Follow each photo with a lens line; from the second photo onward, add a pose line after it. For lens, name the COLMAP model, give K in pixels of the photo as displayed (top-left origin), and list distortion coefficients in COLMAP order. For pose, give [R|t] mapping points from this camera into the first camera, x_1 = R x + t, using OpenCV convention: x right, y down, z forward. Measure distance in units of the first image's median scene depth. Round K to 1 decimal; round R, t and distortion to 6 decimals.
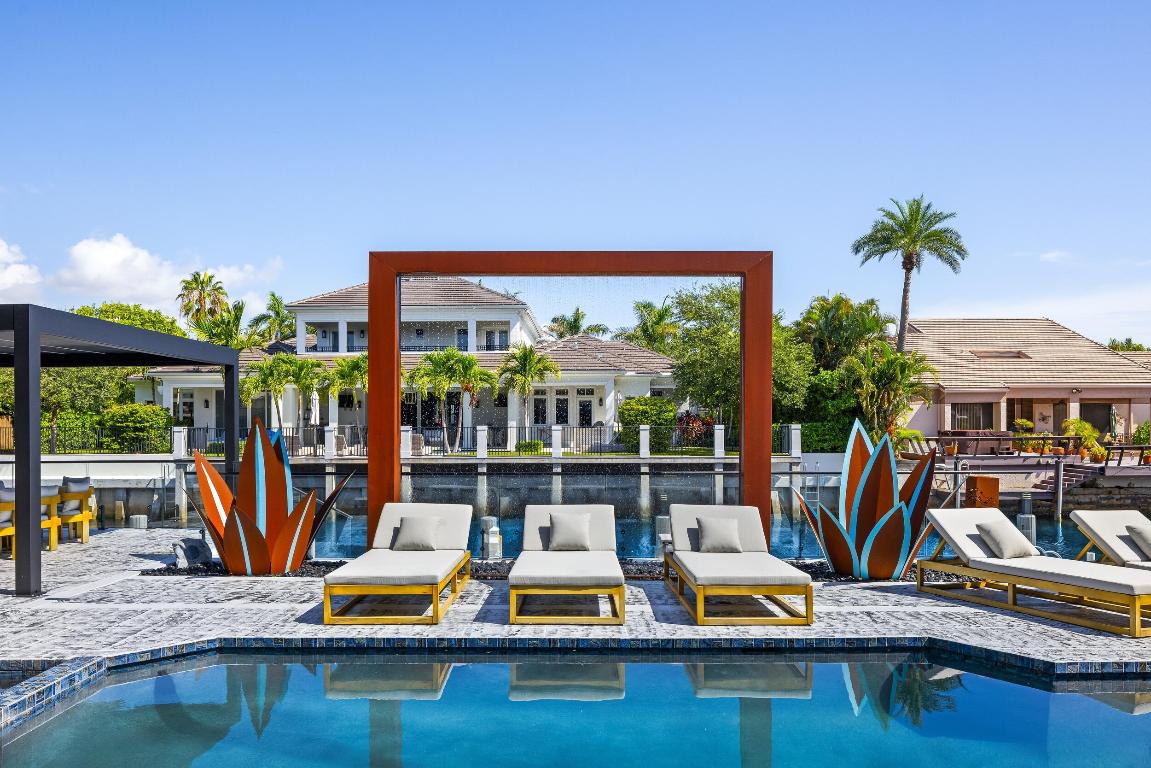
lens RADIAL K [[791.0, 0, 572.6], [0, 791.0, 428.5], [0, 0, 1]] dist [-0.005911, -0.001354]
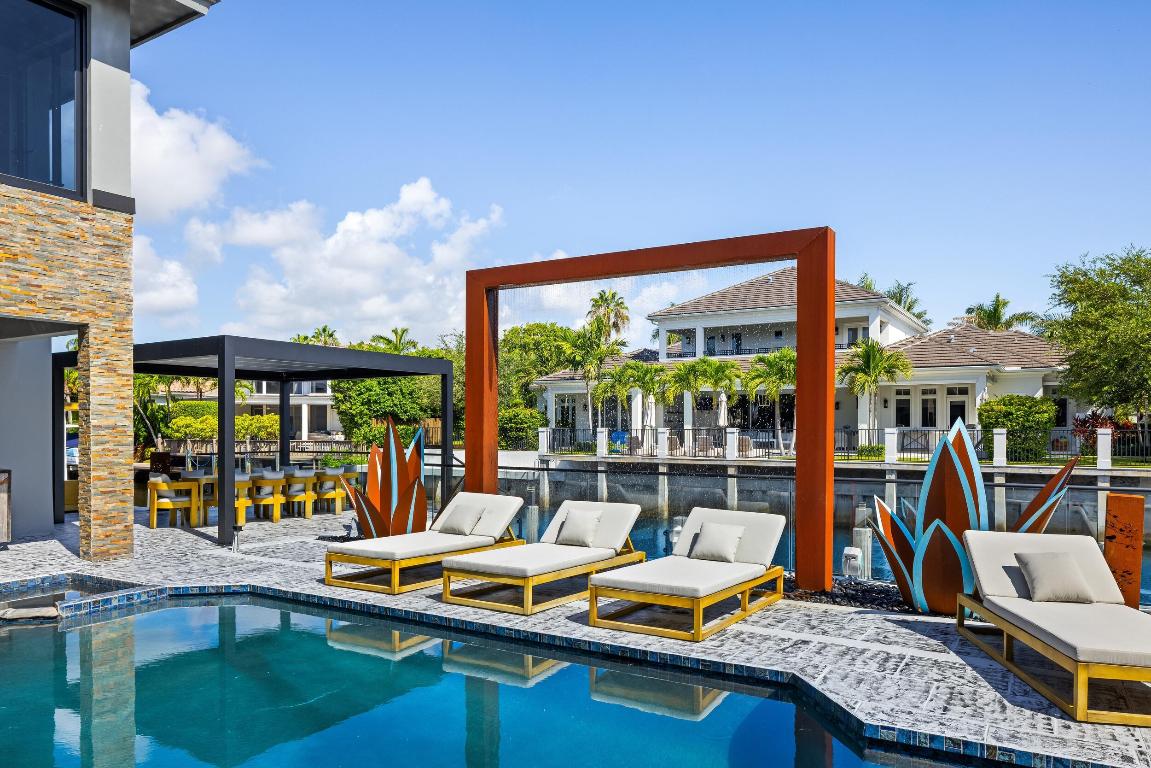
lens RADIAL K [[791.0, 0, 570.9], [0, 791.0, 426.8], [0, 0, 1]] dist [-0.005911, -0.001354]
pose [[0.858887, 0.004814, -0.512142, 0.422768], [-0.008034, 0.999959, -0.004075, 0.003703], [0.512102, 0.007615, 0.858891, 0.093347]]
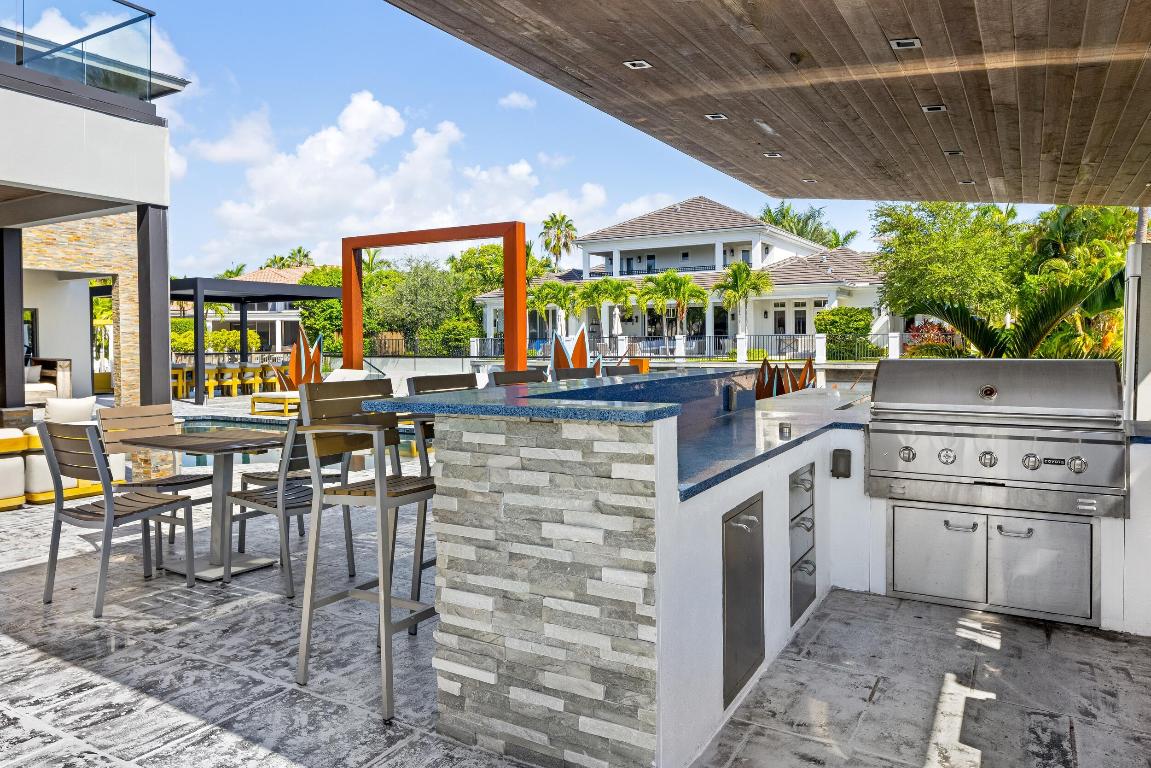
lens RADIAL K [[791.0, 0, 571.2], [0, 791.0, 346.4], [0, 0, 1]] dist [-0.005911, -0.001354]
pose [[0.867806, -0.000809, -0.496903, 1.083522], [0.002545, 0.999993, 0.002815, 0.030937], [0.496897, -0.003707, 0.867802, -0.353072]]
